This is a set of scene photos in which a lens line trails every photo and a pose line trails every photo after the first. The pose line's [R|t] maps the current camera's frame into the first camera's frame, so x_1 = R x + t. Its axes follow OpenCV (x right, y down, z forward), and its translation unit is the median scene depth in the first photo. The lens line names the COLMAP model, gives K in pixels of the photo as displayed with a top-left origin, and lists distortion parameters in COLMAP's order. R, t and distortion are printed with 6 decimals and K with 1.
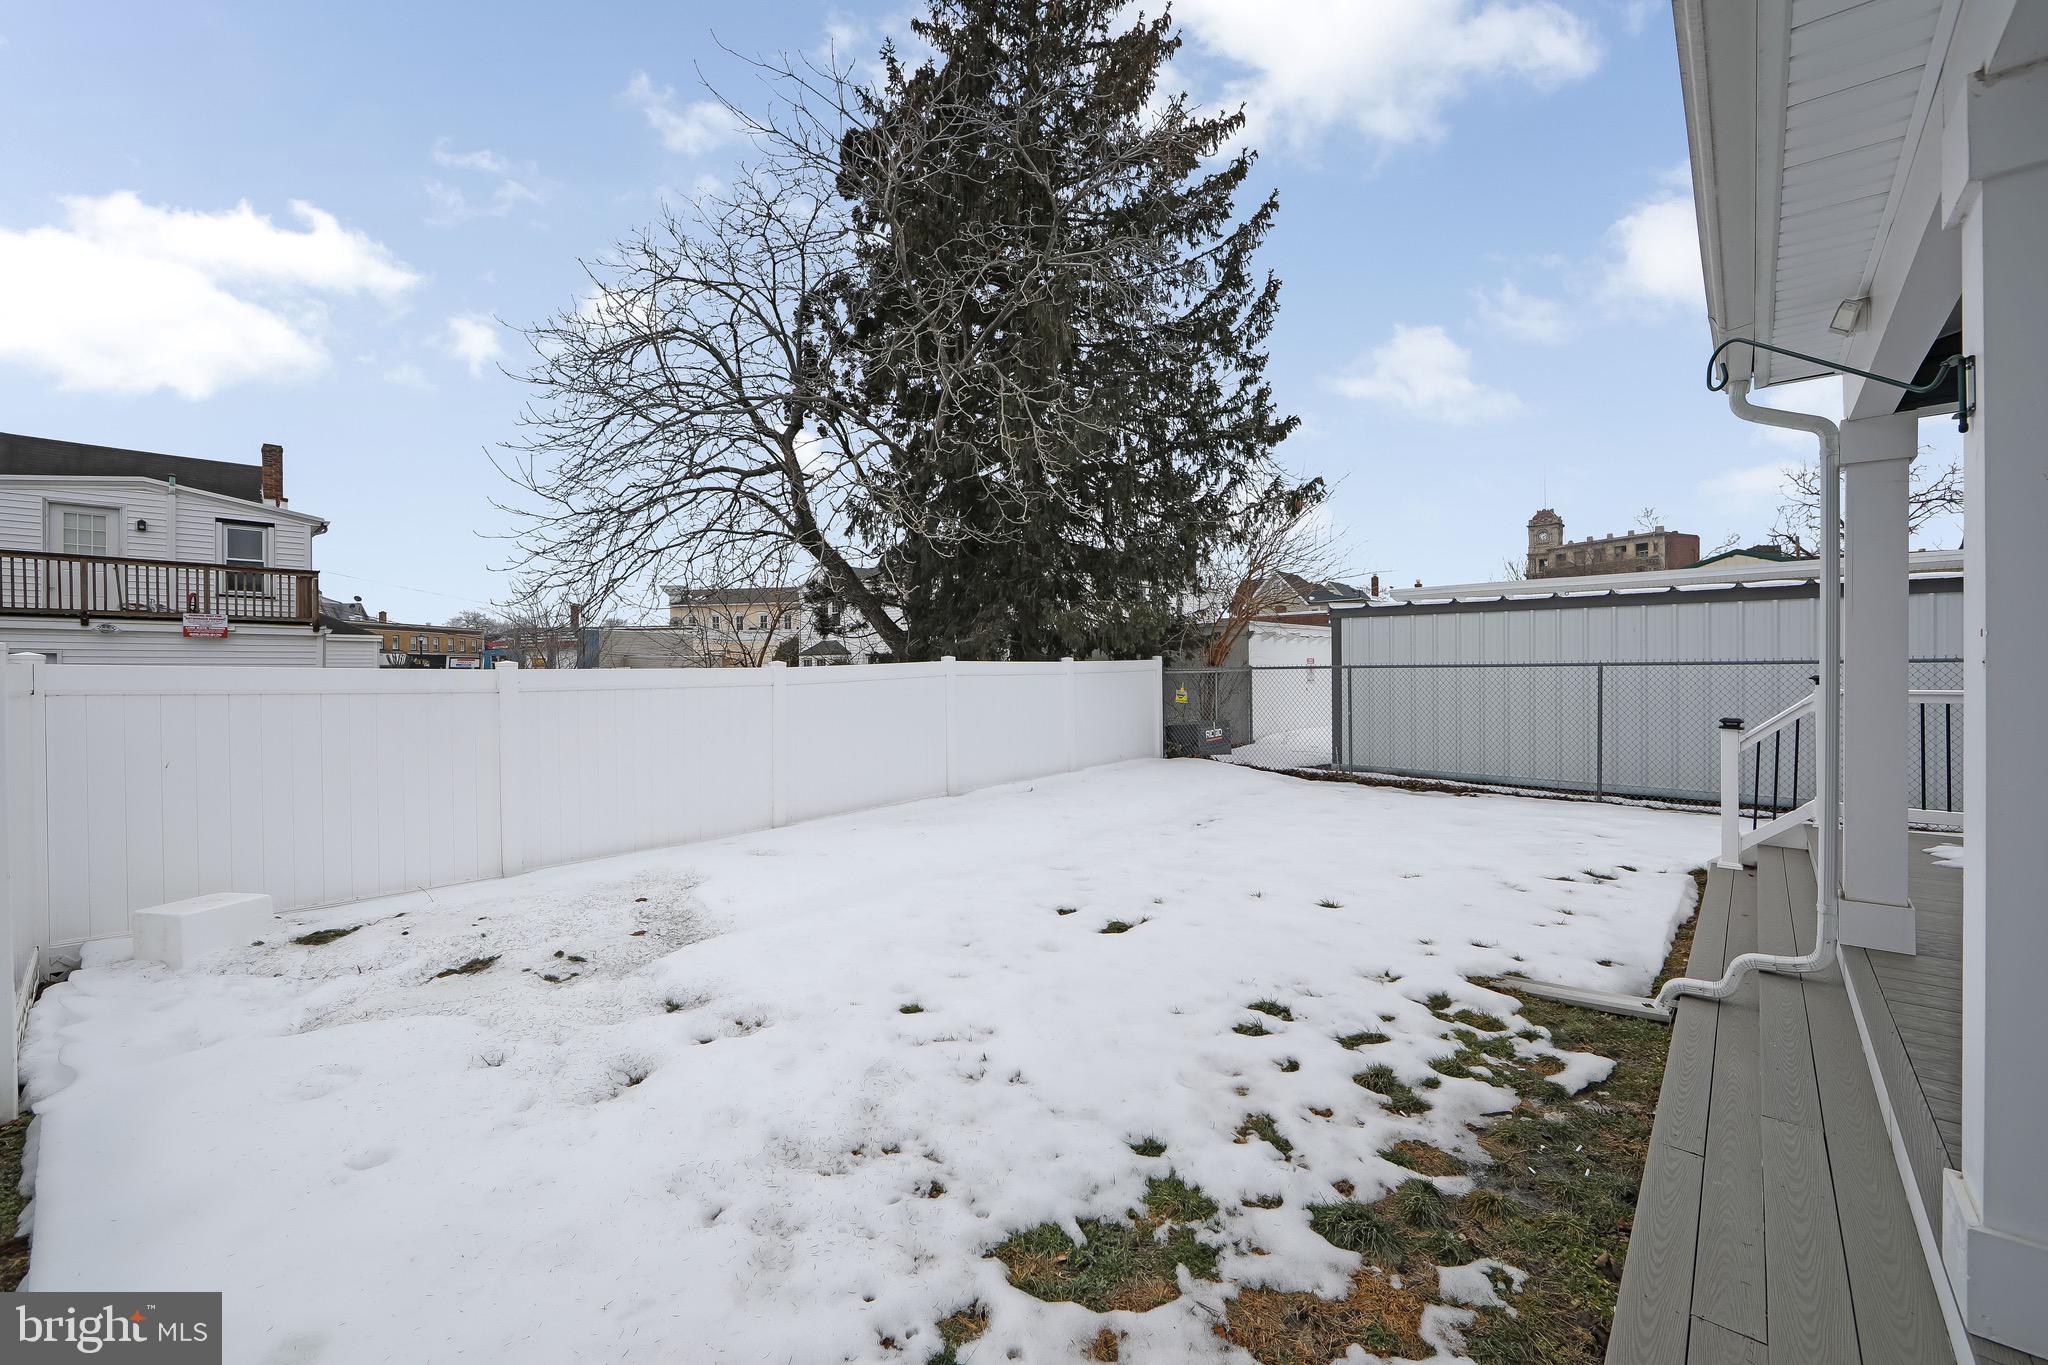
lens RADIAL K [[818.3, 0, 1032.3], [0, 818.3, 676.6], [0, 0, 1]] dist [-0.008003, 0.000030]
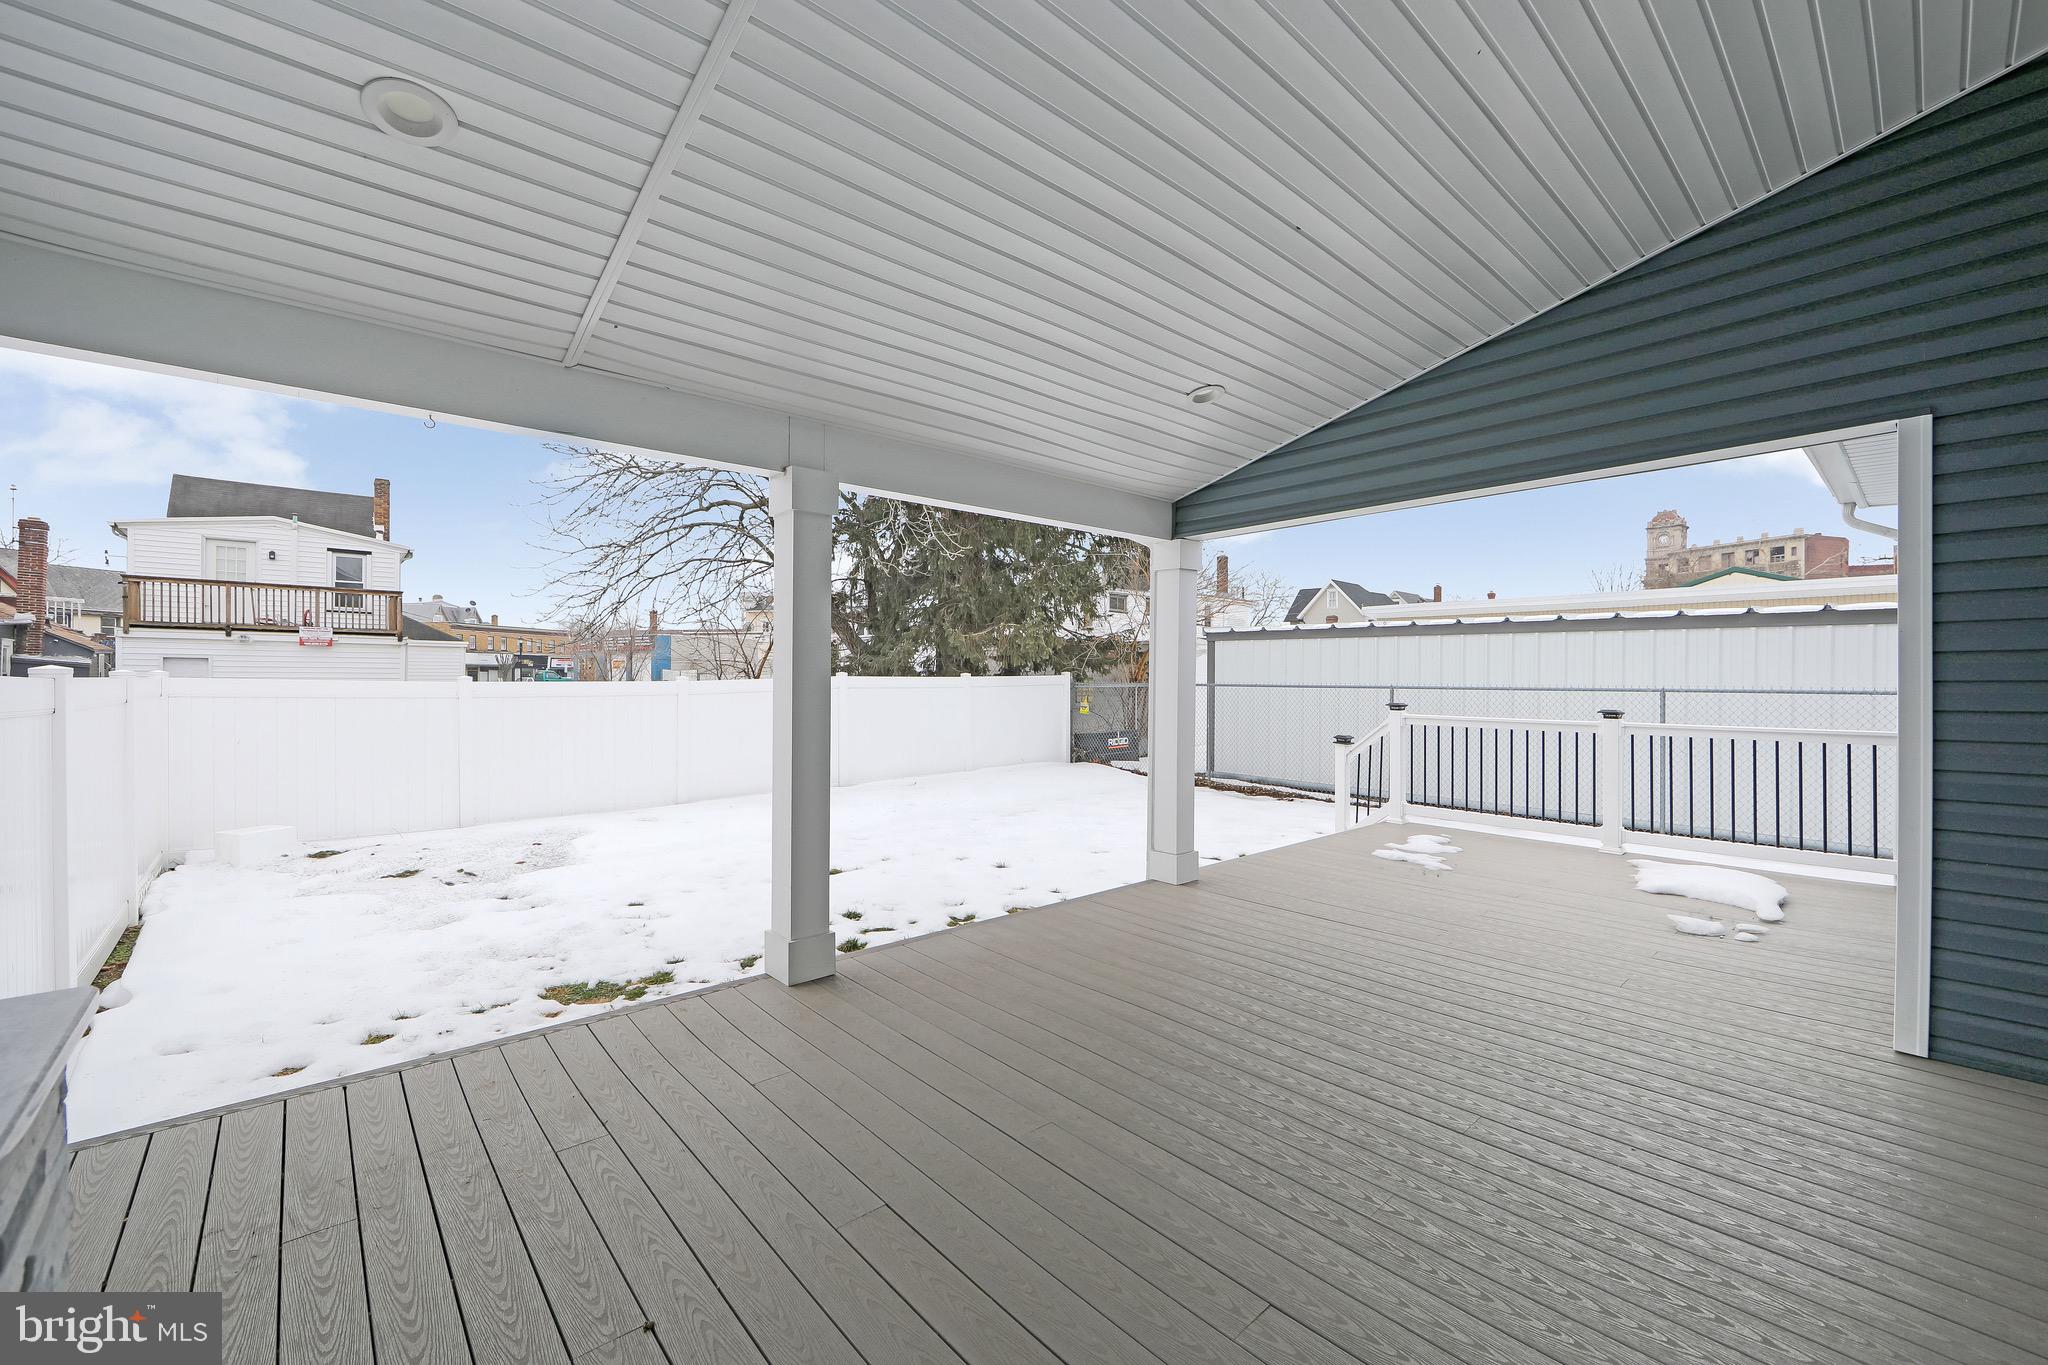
lens RADIAL K [[834.0, 0, 1024.0], [0, 834.0, 682.5], [0, 0, 1]] dist [-0.008646, -0.000262]
pose [[0.993311, 0.015262, -0.114454, 0.217947], [-0.015223, 0.999883, 0.001214, -0.010881], [0.114459, 0.000537, 0.993428, -0.145715]]
